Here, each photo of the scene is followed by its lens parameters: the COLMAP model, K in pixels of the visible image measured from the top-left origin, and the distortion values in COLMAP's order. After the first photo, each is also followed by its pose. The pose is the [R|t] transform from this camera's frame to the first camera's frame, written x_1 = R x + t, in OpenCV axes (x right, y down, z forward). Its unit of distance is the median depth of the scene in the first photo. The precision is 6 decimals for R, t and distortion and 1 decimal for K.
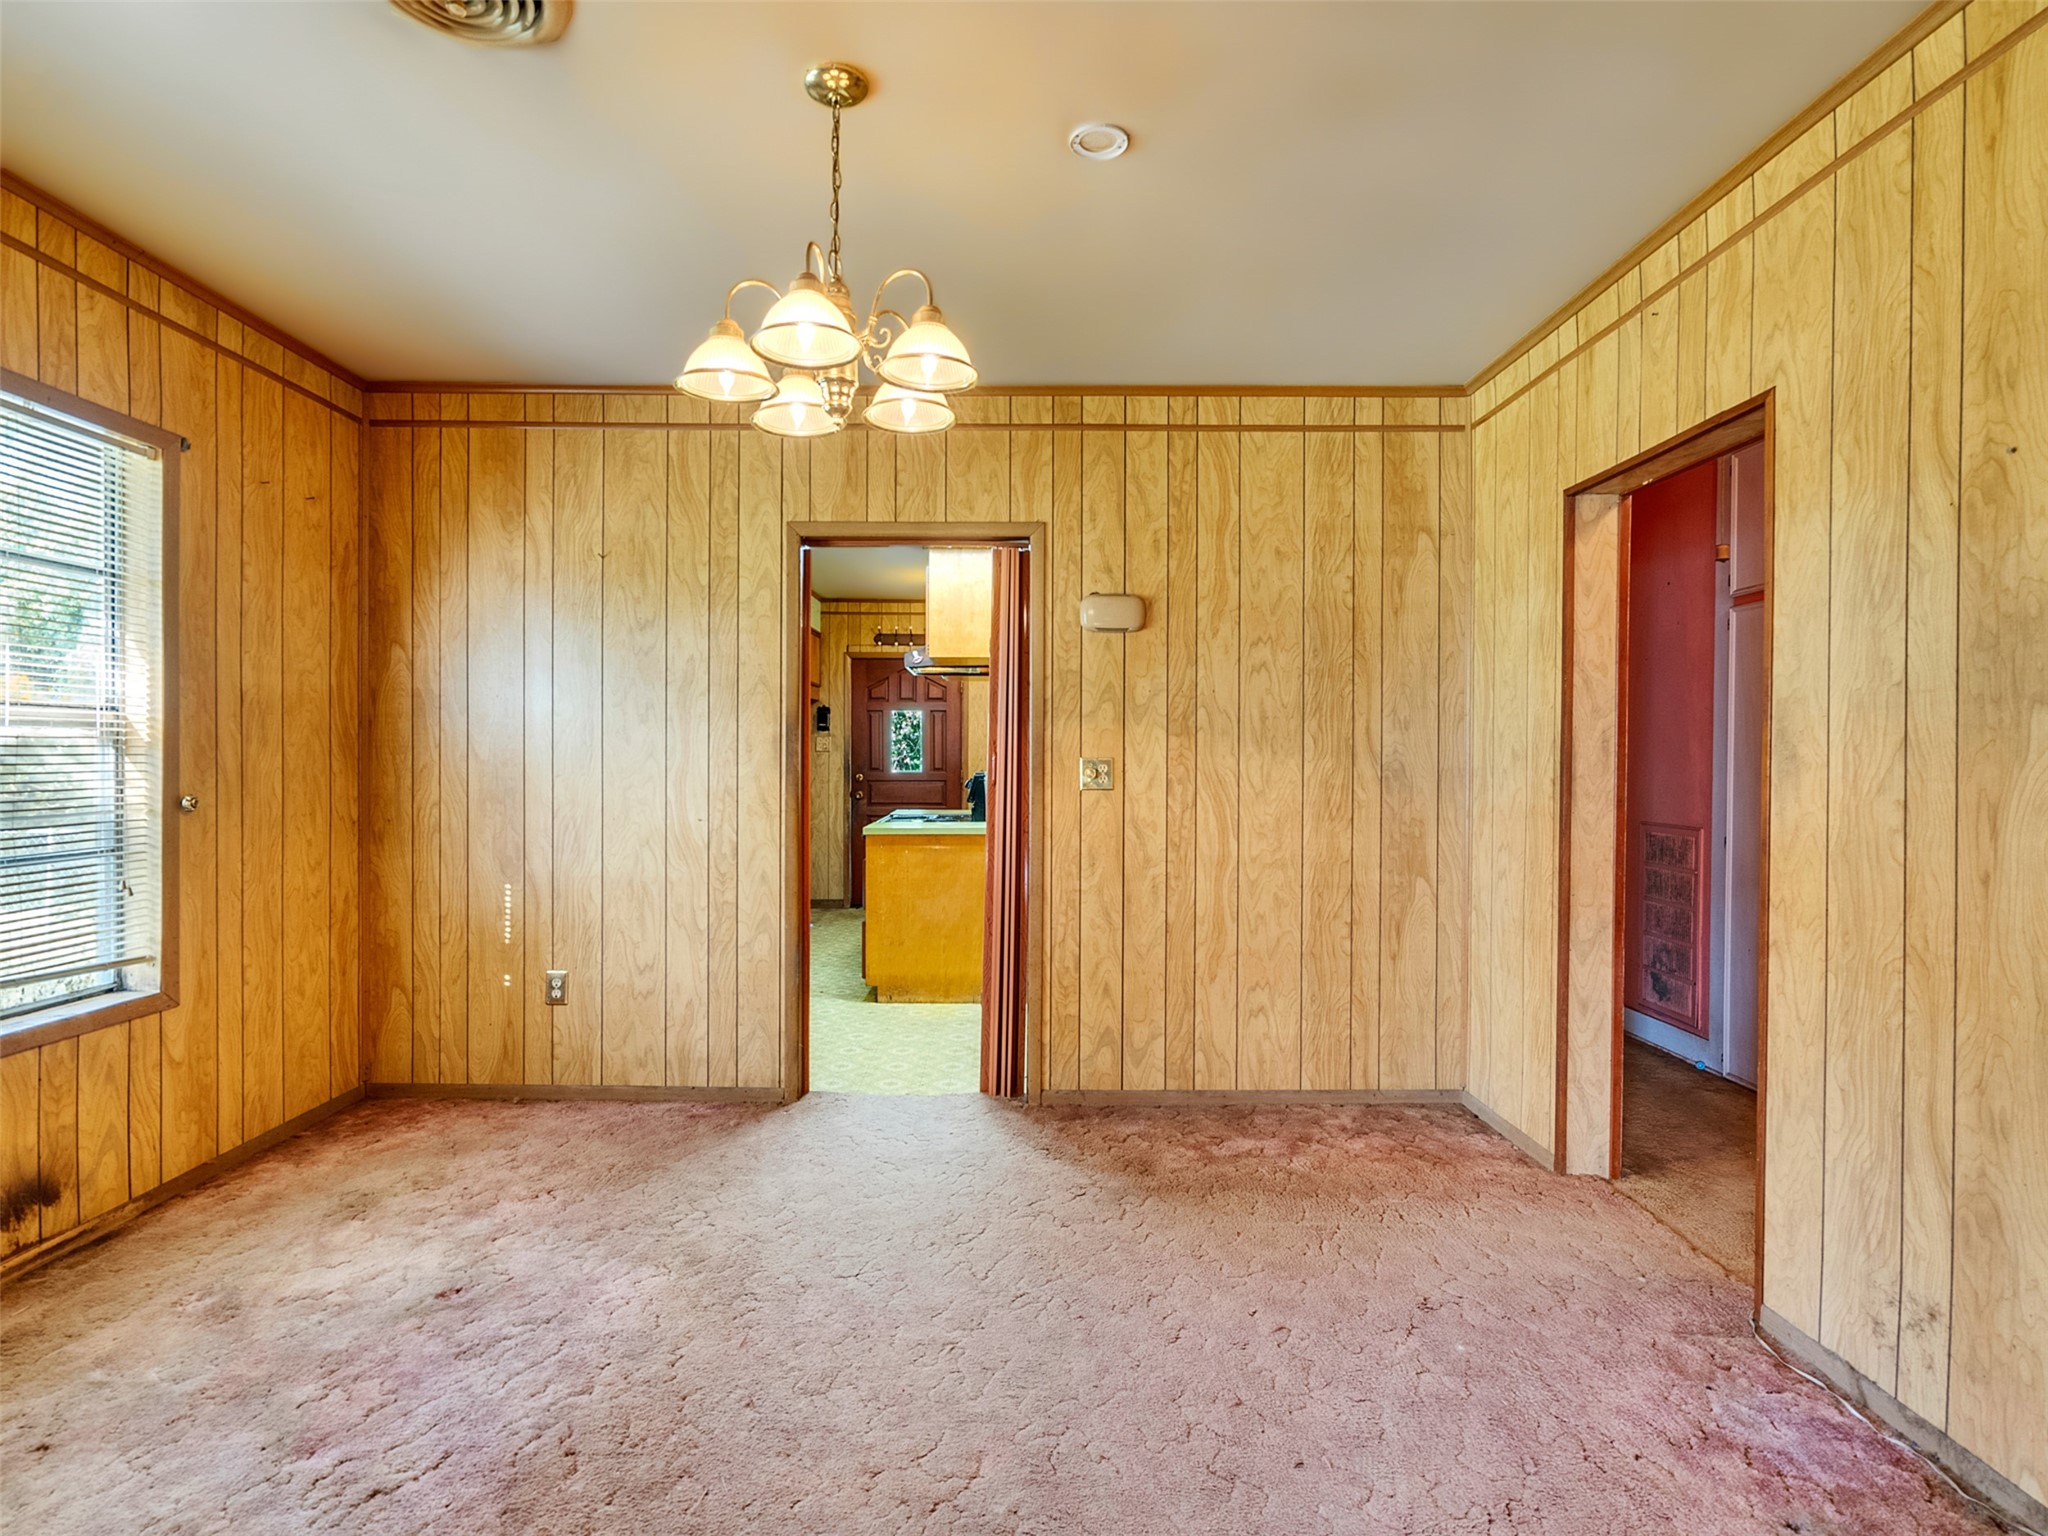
lens RADIAL K [[1047.8, 0, 1008.6], [0, 1047.8, 766.9], [0, 0, 1]] dist [-0.006777, 0.005239]
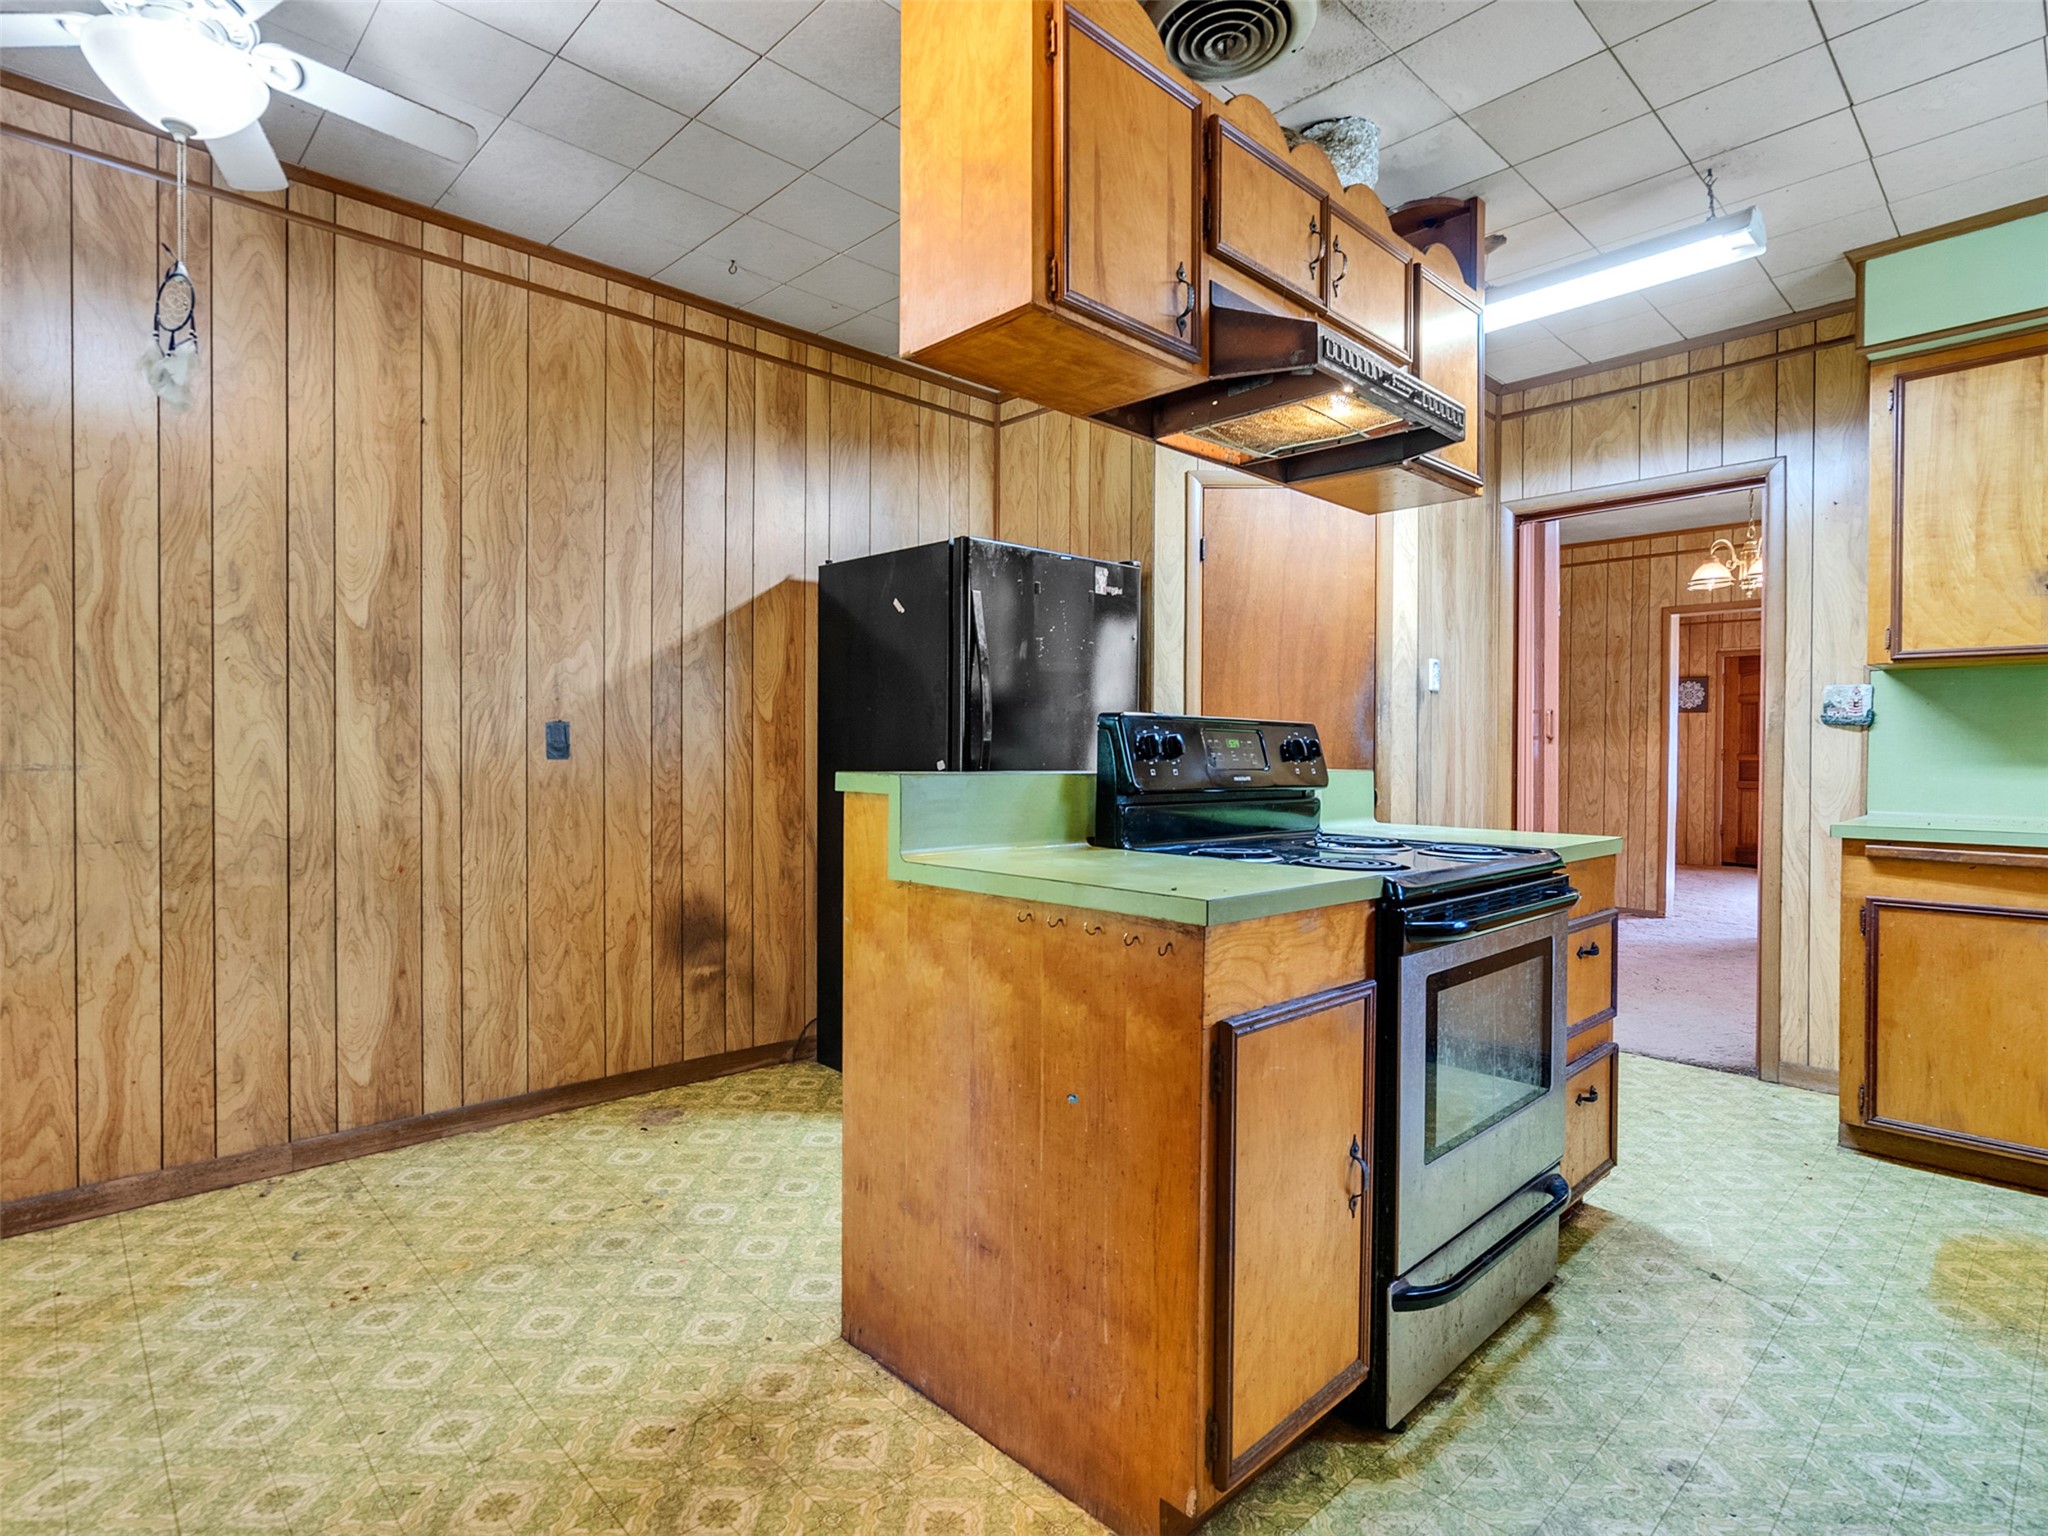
lens RADIAL K [[1047.8, 0, 1010.2], [0, 1047.8, 766.5], [0, 0, 1]] dist [-0.006777, 0.005239]
pose [[-0.690409, -0.015487, 0.723254, -0.417638], [-0.001753, 0.999804, 0.019736, 0.025254], [-0.723417, 0.012358, -0.690300, 2.206330]]
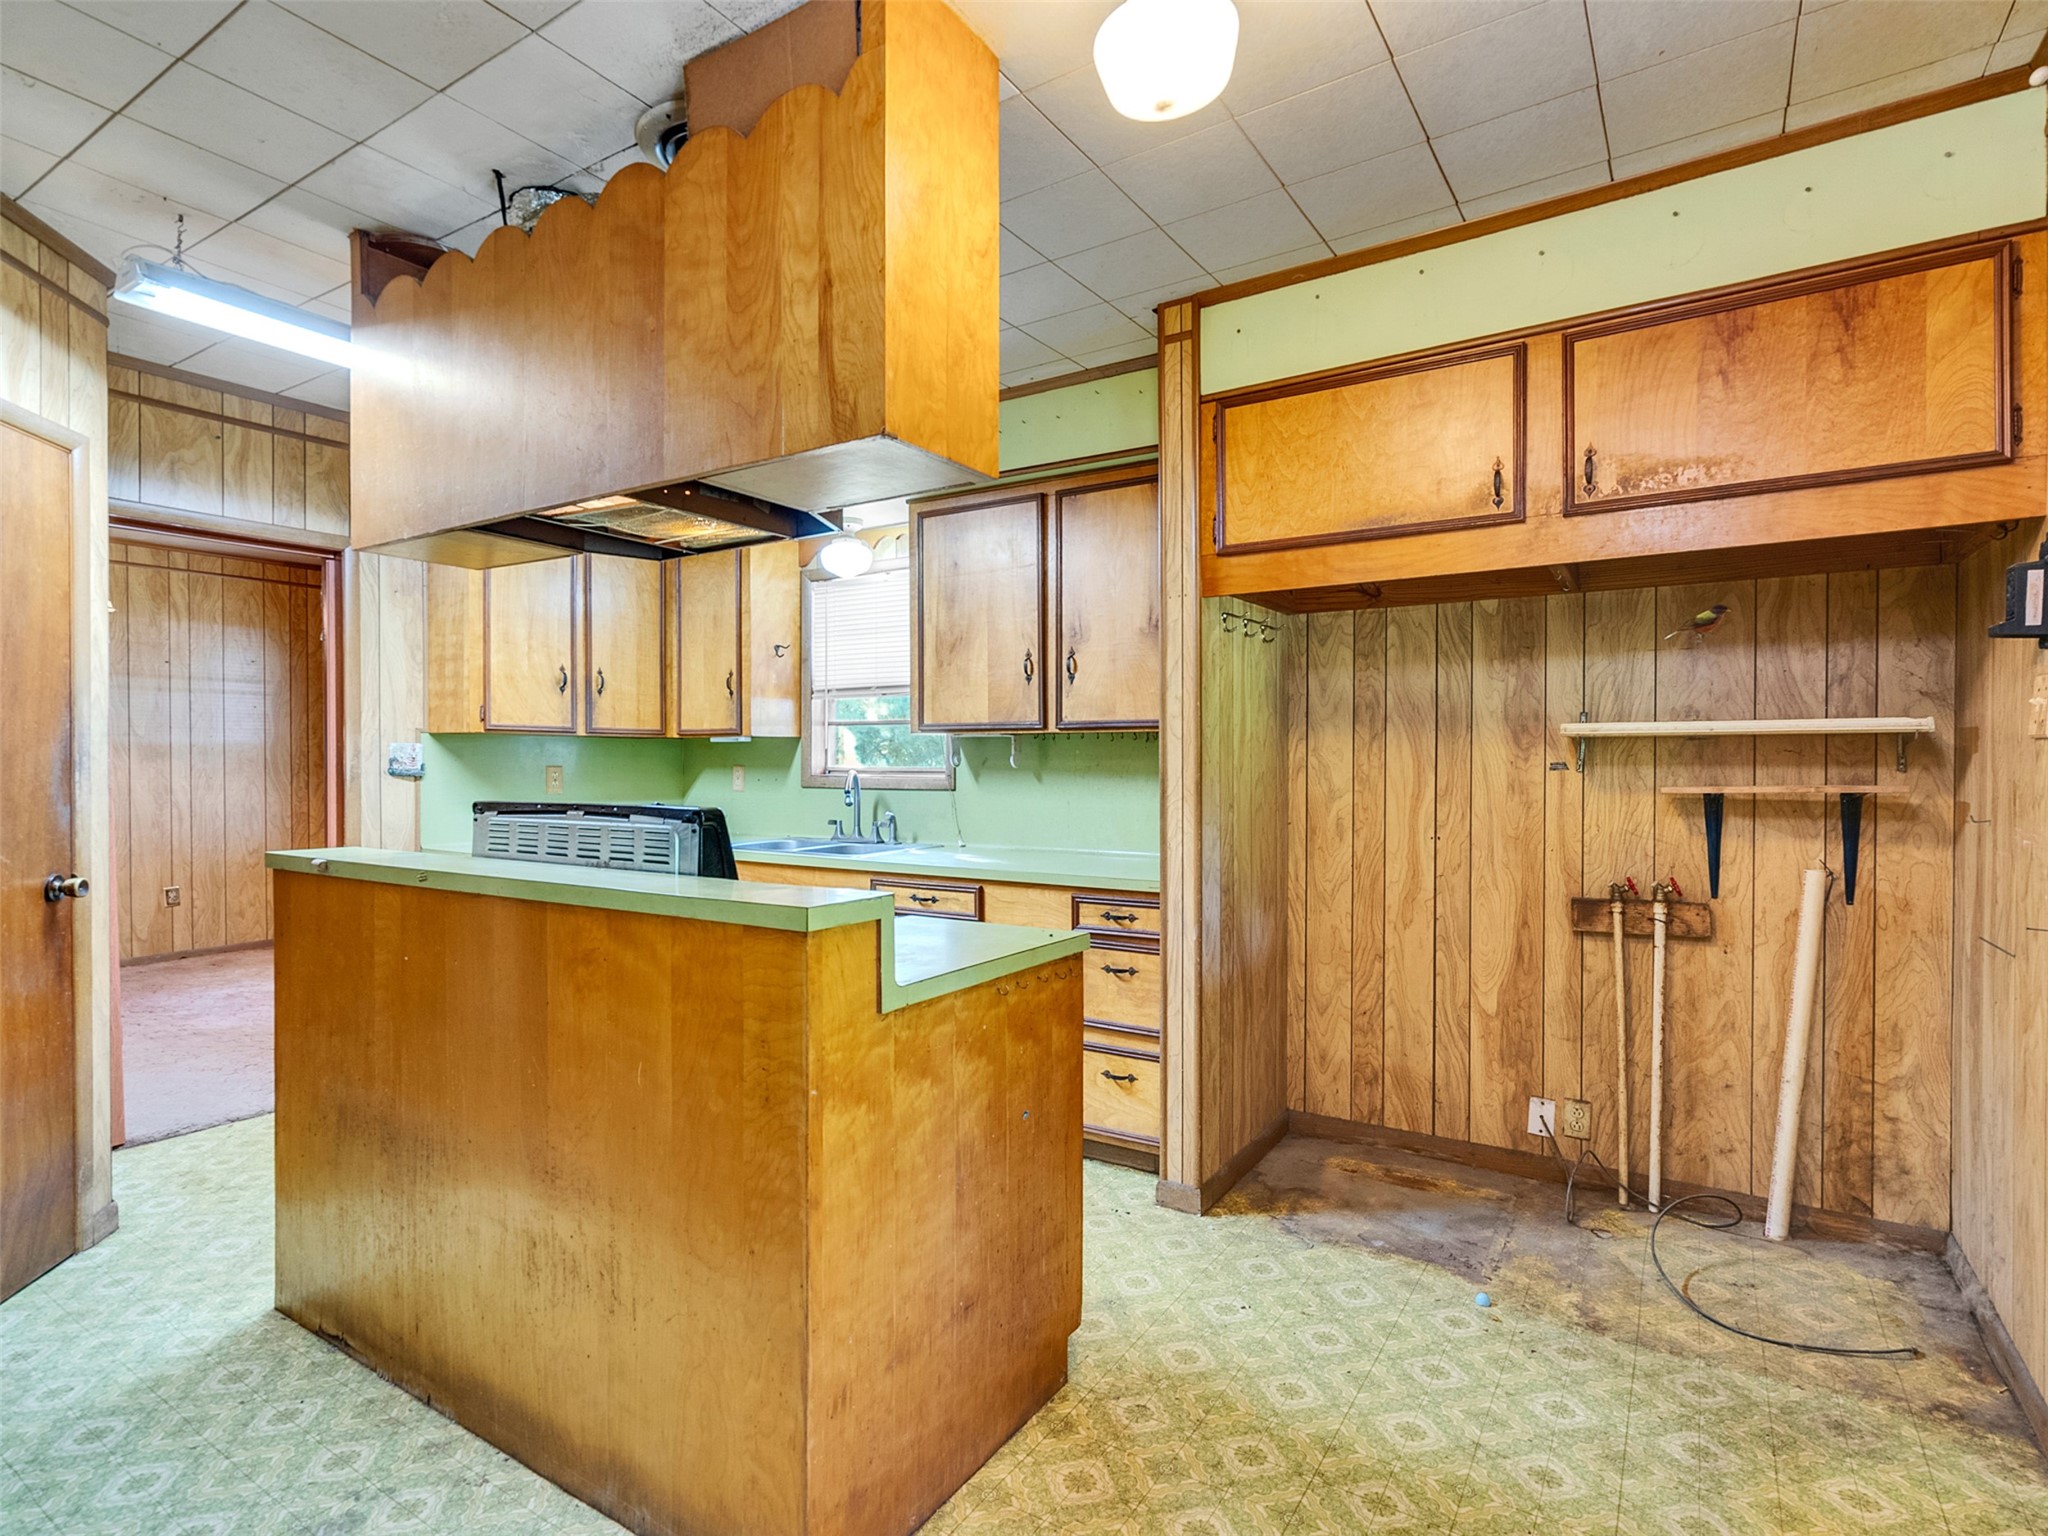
lens RADIAL K [[1047.8, 0, 1007.6], [0, 1047.8, 767.1], [0, 0, 1]] dist [-0.006777, 0.005239]
pose [[-0.548876, 0.002724, -0.835899, 0.314017], [-0.008841, 0.999920, 0.009063, -0.019396], [0.835857, 0.012364, -0.548808, 2.191034]]
